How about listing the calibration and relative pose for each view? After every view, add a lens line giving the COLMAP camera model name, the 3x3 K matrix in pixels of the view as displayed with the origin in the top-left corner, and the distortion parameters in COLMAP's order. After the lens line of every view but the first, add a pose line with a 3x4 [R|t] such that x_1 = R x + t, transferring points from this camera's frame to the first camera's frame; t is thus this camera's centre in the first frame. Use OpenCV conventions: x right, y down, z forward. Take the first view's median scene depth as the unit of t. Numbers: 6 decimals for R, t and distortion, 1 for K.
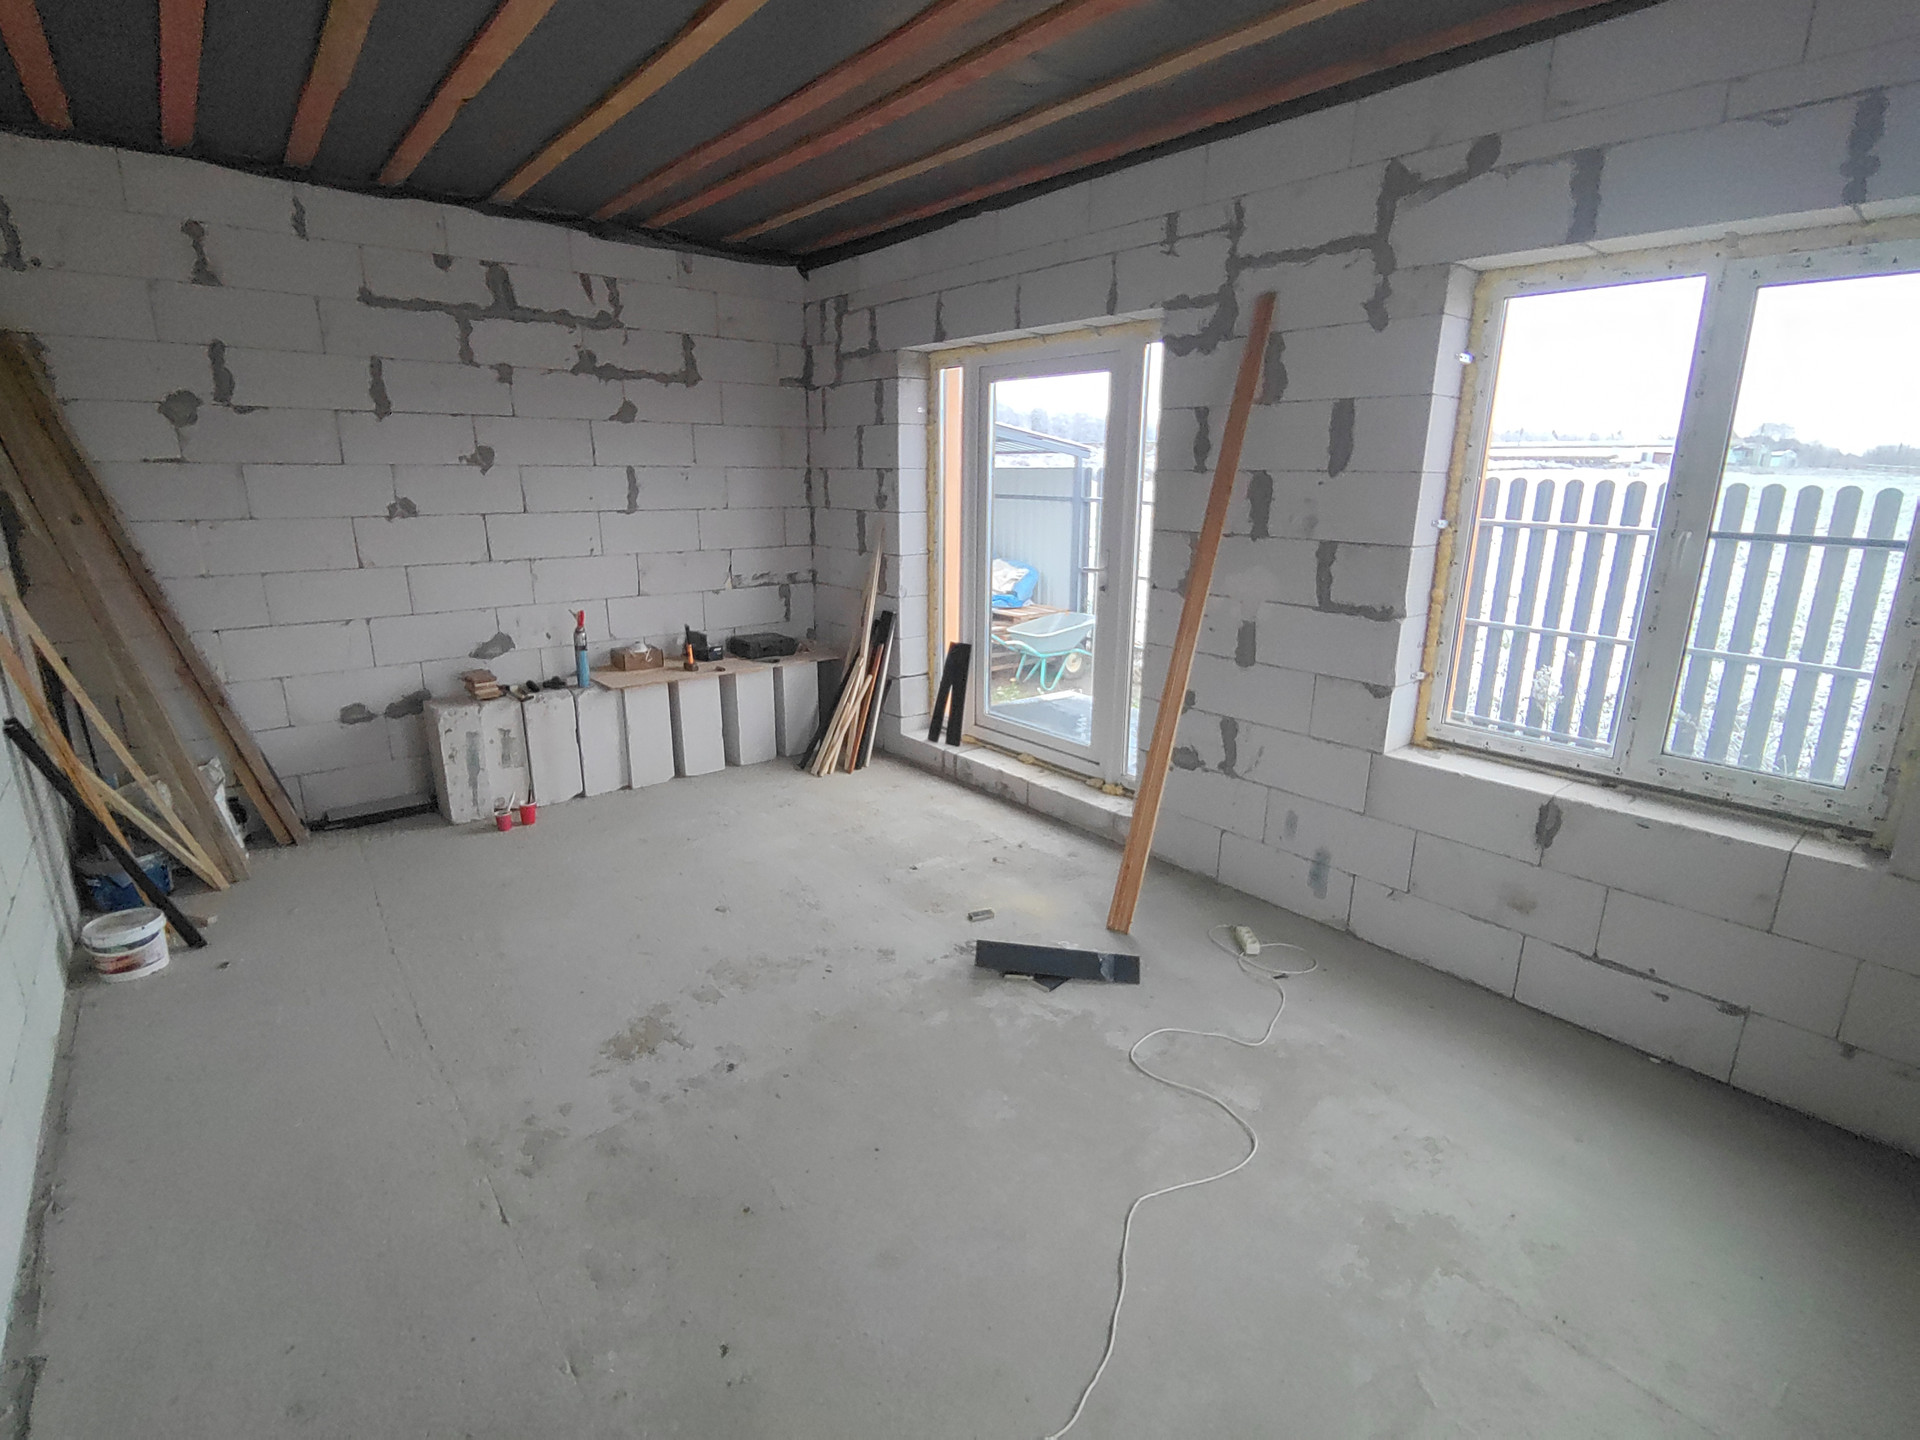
lens RADIAL K [[916.5, 0, 958.9], [0, 916.5, 717.6], [0, 0, 1]] dist [-0.000307, -0.007135]
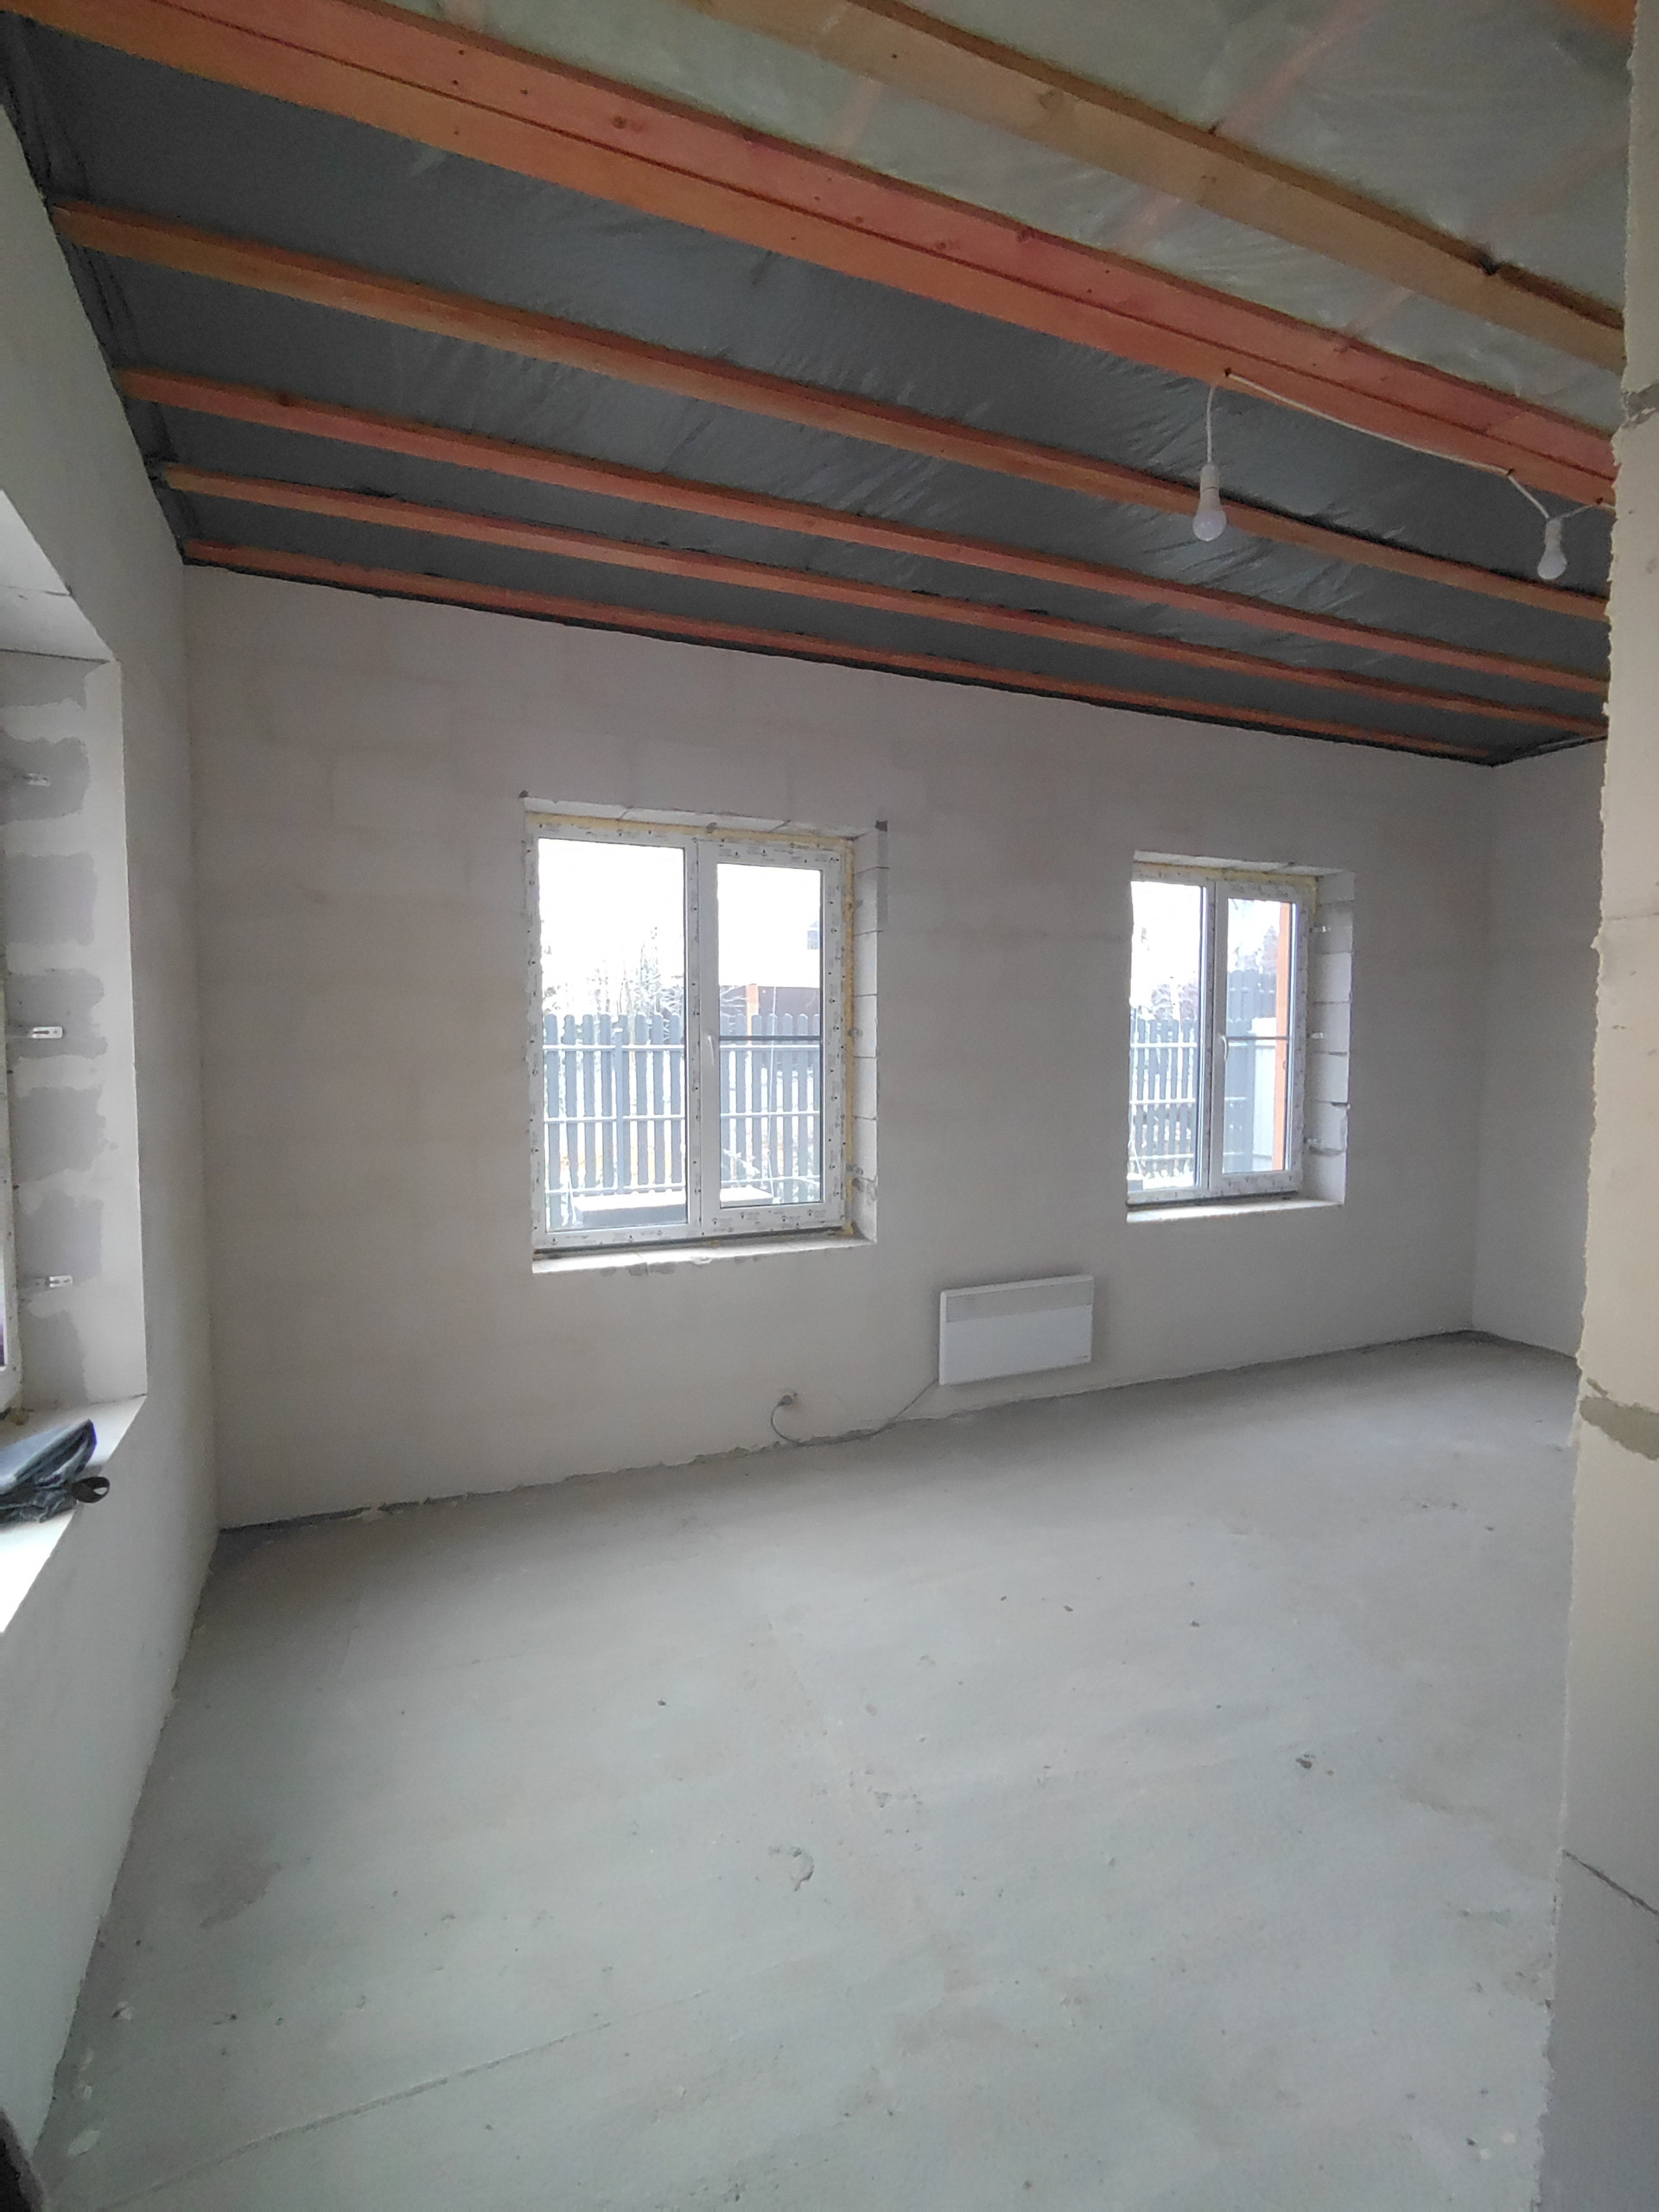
lens RADIAL K [[1055.9, 0, 836.1], [0, 1055.9, 1101.9], [0, 0, 1]] dist [-0.000307, -0.007135]
pose [[0.277296, -0.063411, 0.958690, -0.917214], [0.254723, 0.966965, -0.009719, -0.188000], [-0.926403, 0.246896, 0.284288, 0.860374]]
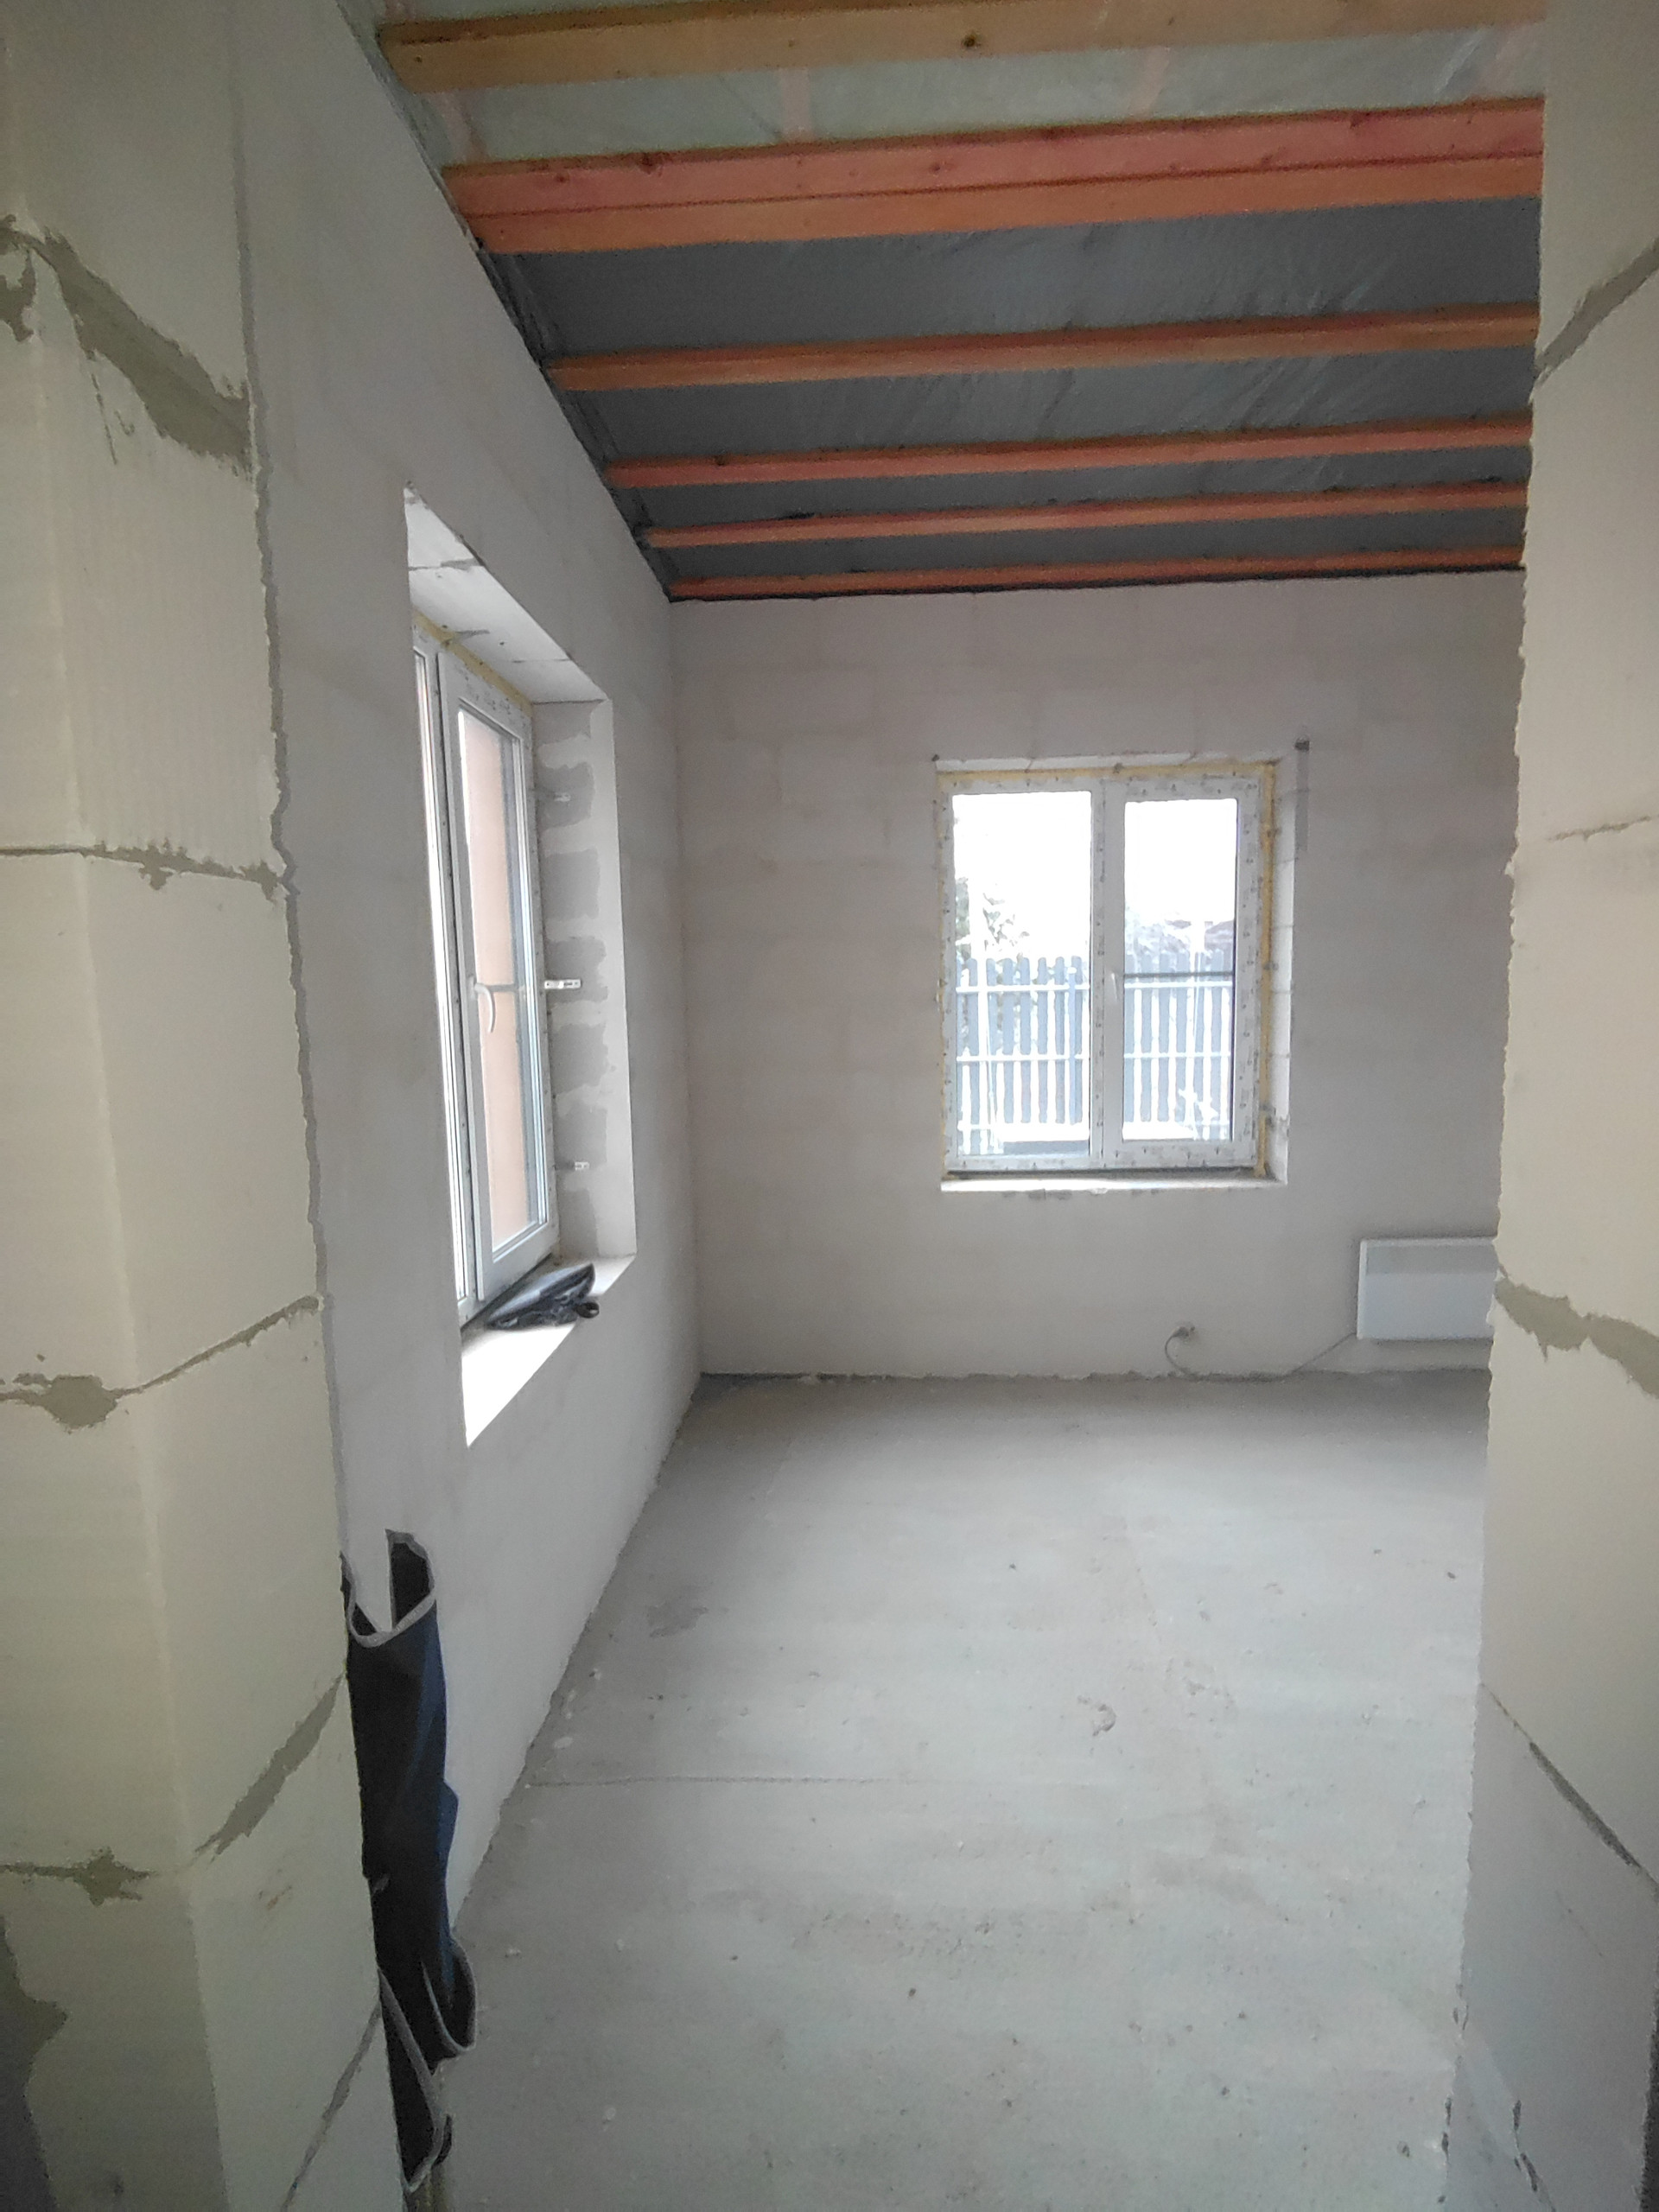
lens RADIAL K [[1055.9, 0, 832.2], [0, 1055.9, 1102.1], [0, 0, 1]] dist [-0.000307, -0.007135]
pose [[0.671003, -0.102982, 0.734268, -0.940685], [0.221638, 0.972886, -0.066093, -0.156760], [-0.707553, 0.207091, 0.675635, 0.754215]]
